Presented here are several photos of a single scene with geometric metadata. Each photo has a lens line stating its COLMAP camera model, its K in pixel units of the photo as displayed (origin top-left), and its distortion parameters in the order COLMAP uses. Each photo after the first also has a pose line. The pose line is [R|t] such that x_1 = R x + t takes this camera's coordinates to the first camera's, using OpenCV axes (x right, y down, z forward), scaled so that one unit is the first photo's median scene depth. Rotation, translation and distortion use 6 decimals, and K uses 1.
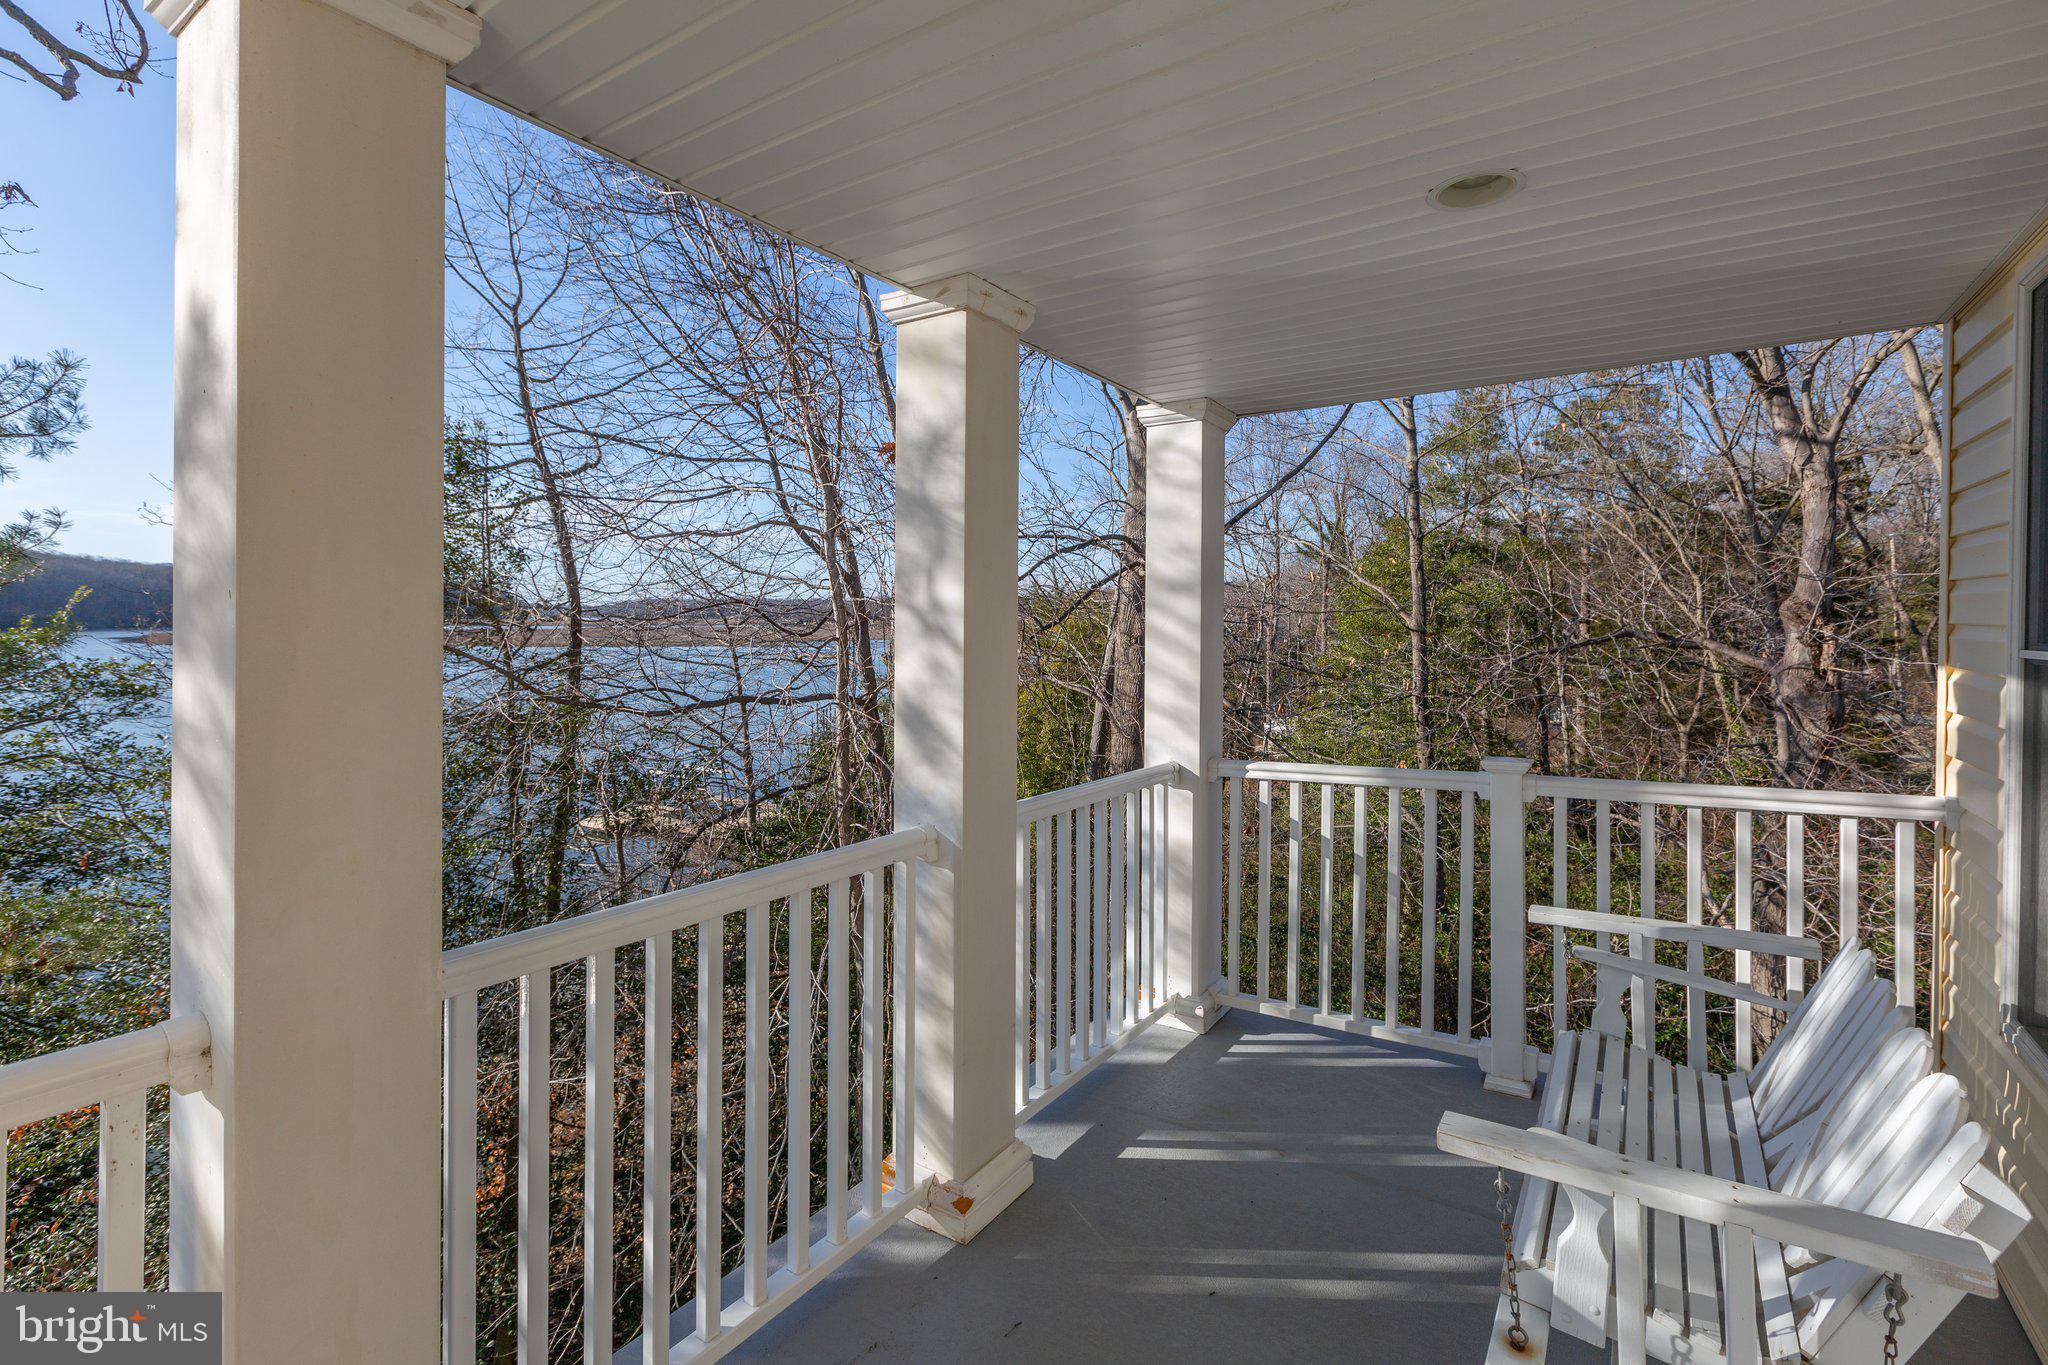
lens RADIAL K [[951.2, 0, 1024.4], [0, 951.2, 621.5], [0, 0, 1]] dist [-0.000171, -0.000215]
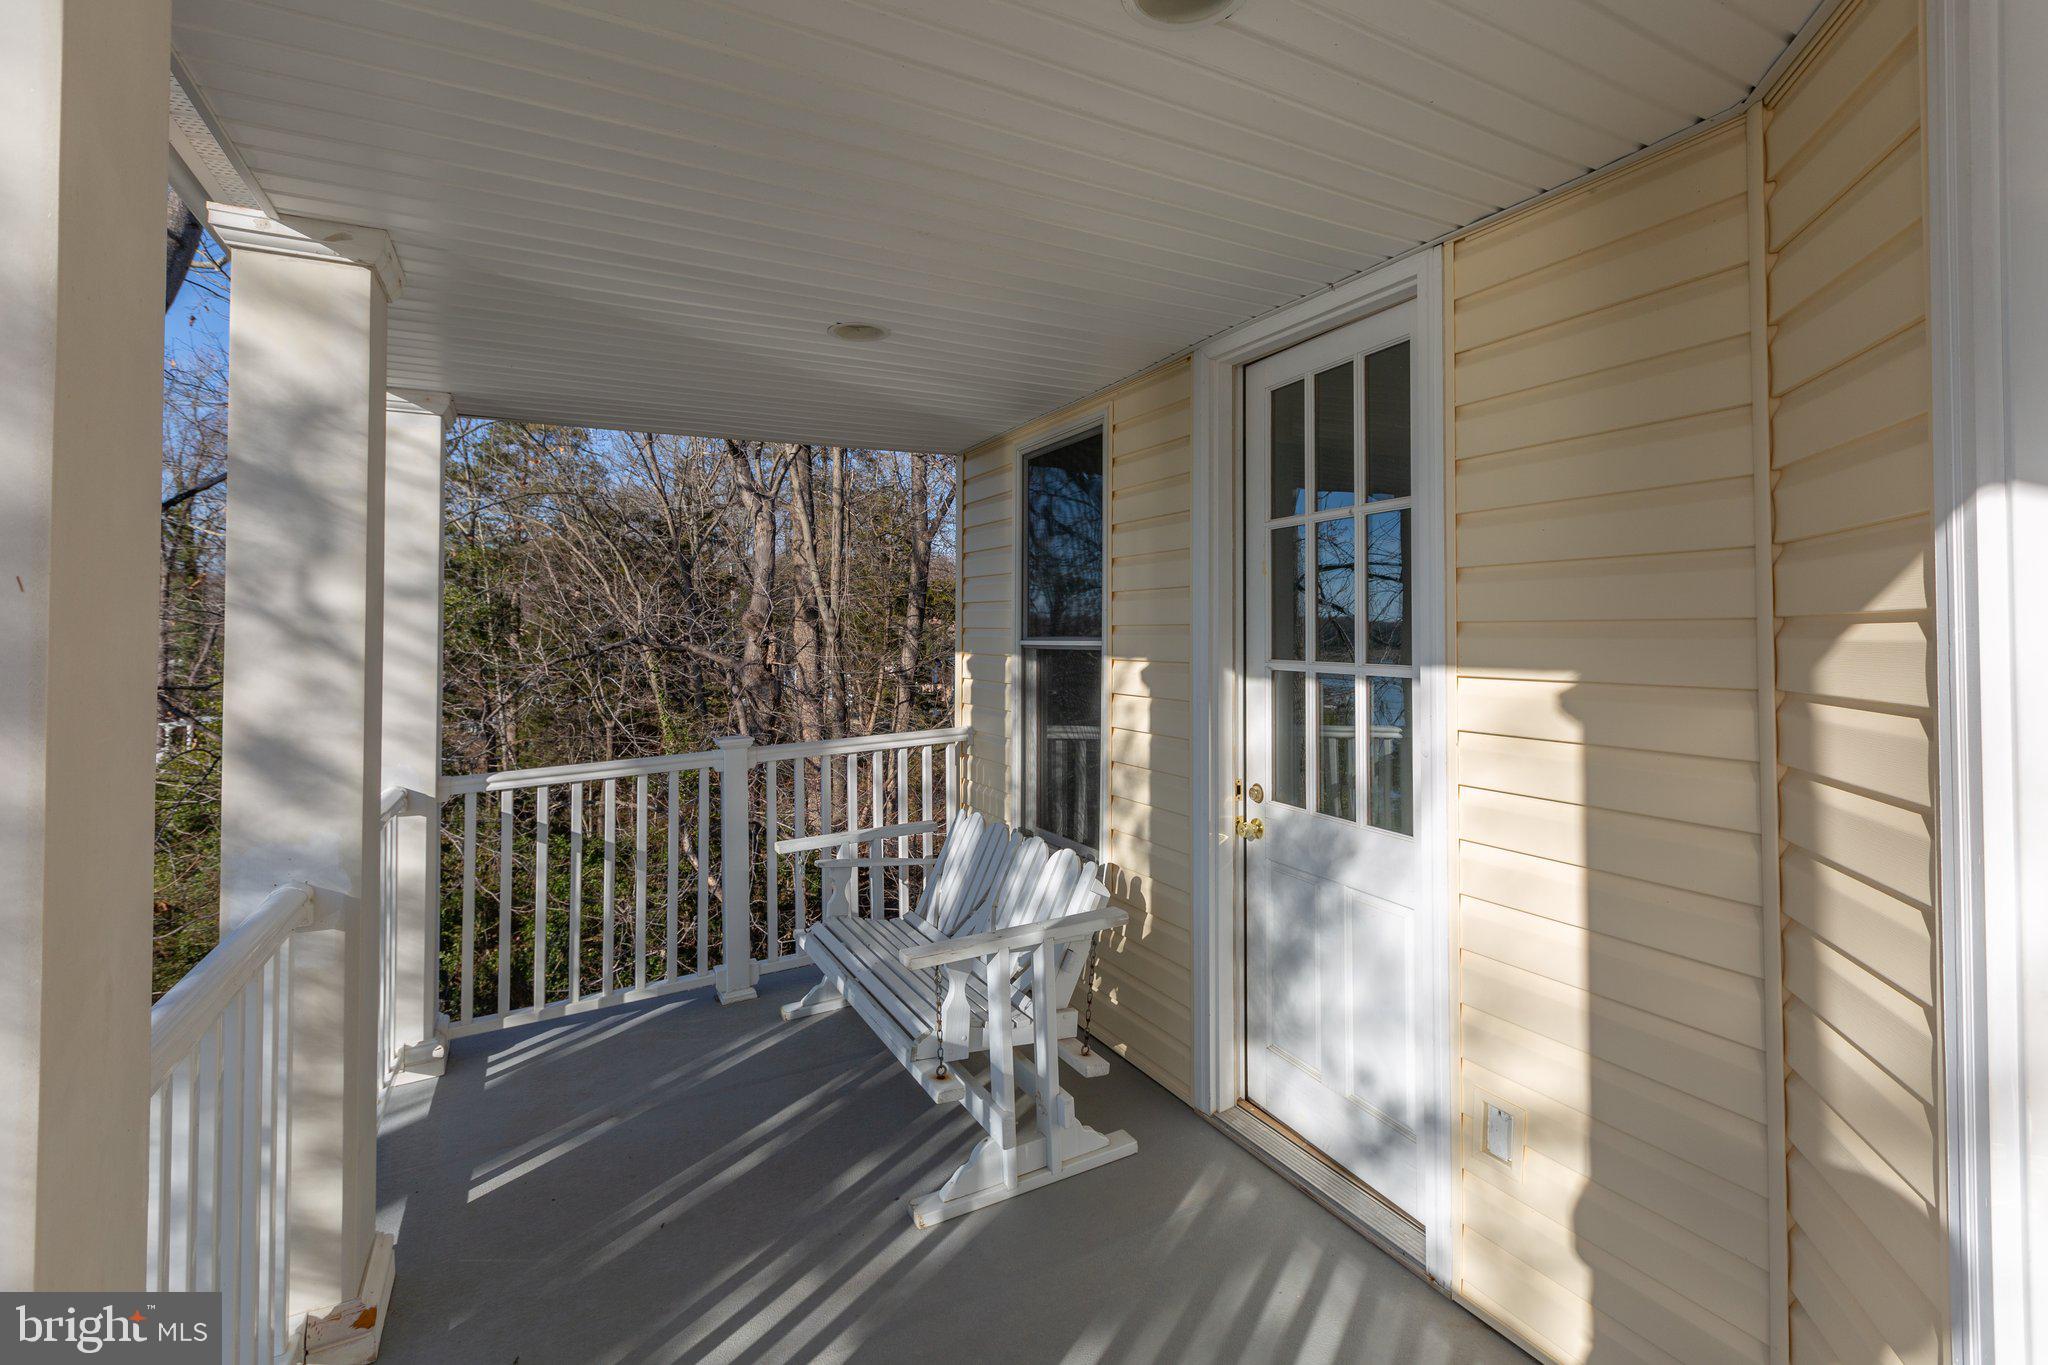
lens RADIAL K [[929.2, 0, 1068.3], [0, 929.2, 610.1], [0, 0, 1]] dist [0.000136, -0.000098]
pose [[0.450630, 0.012415, 0.892625, -0.376130], [0.008539, 0.999798, -0.018217, 0.002158], [-0.892670, 0.015831, 0.450433, 0.043080]]
